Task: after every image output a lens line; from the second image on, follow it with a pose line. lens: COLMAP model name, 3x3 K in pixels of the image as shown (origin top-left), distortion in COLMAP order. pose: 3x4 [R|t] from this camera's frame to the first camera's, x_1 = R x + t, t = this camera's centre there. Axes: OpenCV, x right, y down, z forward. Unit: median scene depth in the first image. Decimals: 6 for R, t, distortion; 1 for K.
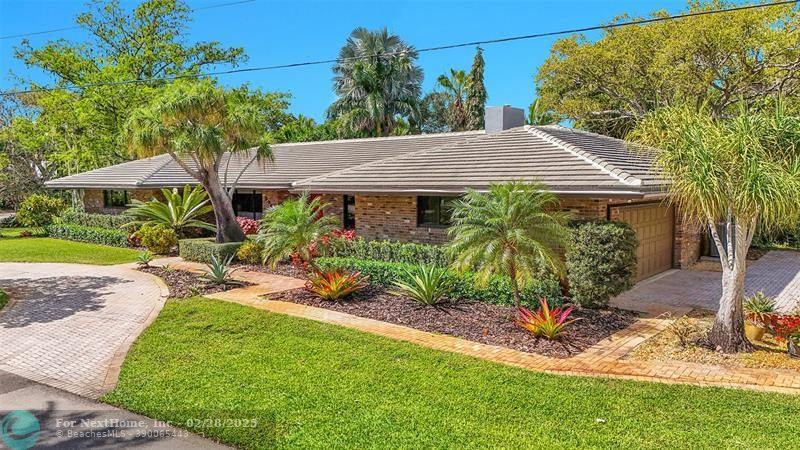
lens RADIAL K [[580.8, 0, 400.0], [0, 580.8, 225.0], [0, 0, 1]] dist [0.114384, -0.131385]
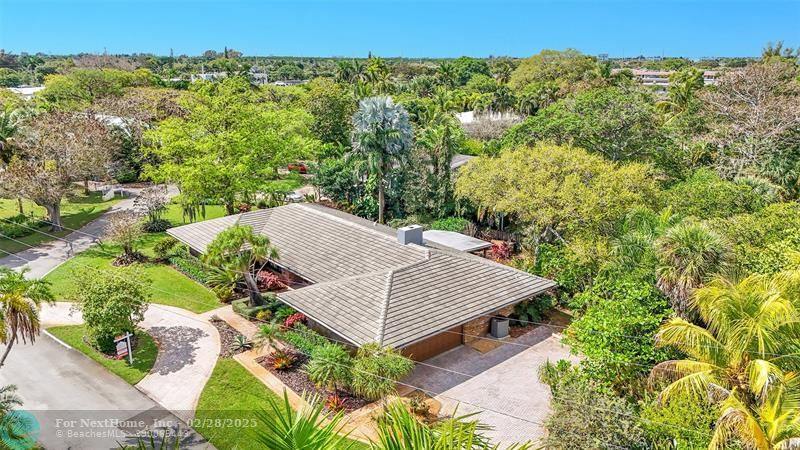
lens RADIAL K [[580.8, 0, 400.0], [0, 580.8, 225.0], [0, 0, 1]] dist [0.114384, -0.131385]
pose [[0.986279, 0.061451, -0.153225, 0.477437], [-0.029710, 0.979056, 0.201410, -0.643626], [0.162393, -0.194095, 0.967448, -0.783929]]
